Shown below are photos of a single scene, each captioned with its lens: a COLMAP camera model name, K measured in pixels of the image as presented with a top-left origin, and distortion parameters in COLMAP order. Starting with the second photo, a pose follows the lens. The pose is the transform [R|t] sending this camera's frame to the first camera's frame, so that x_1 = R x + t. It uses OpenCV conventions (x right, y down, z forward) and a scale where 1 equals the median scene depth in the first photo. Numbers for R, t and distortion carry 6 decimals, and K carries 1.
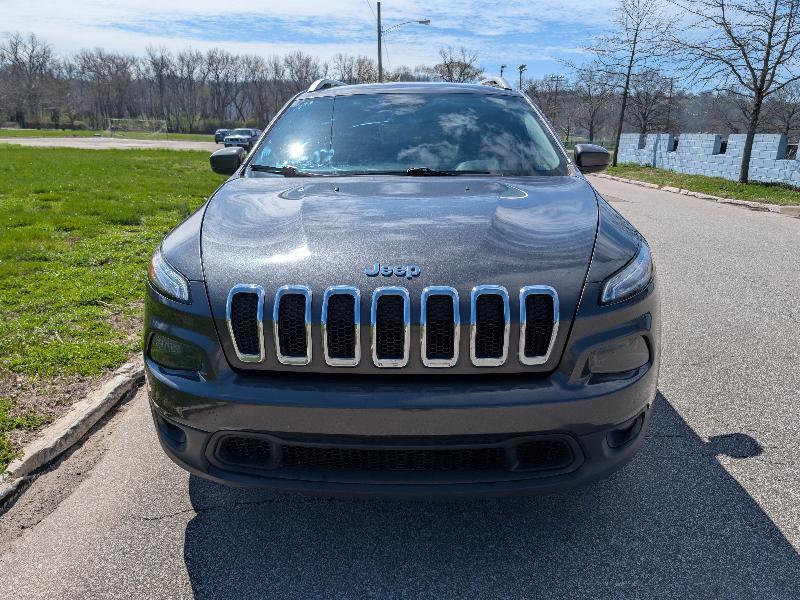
lens RADIAL K [[587.5, 0, 400.2], [0, 587.5, 302.1], [0, 0, 1]] dist [0.015718, -0.018523]
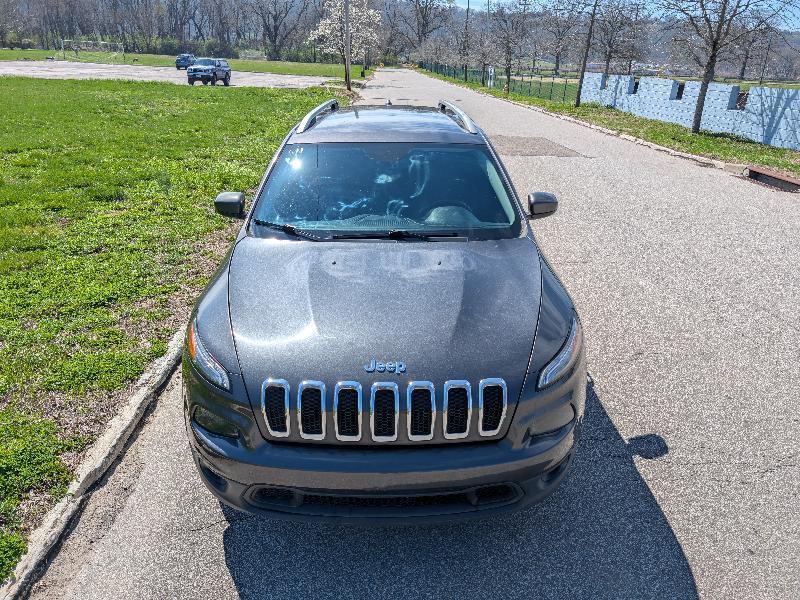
lens RADIAL K [[576.9, 0, 400.6], [0, 576.9, 286.1], [0, 0, 1]] dist [0.020694, -0.020319]
pose [[0.998374, -0.007910, 0.056457, -0.030297], [0.002221, 0.994971, 0.100134, -0.220859], [-0.056965, -0.099846, 0.993371, -0.173116]]
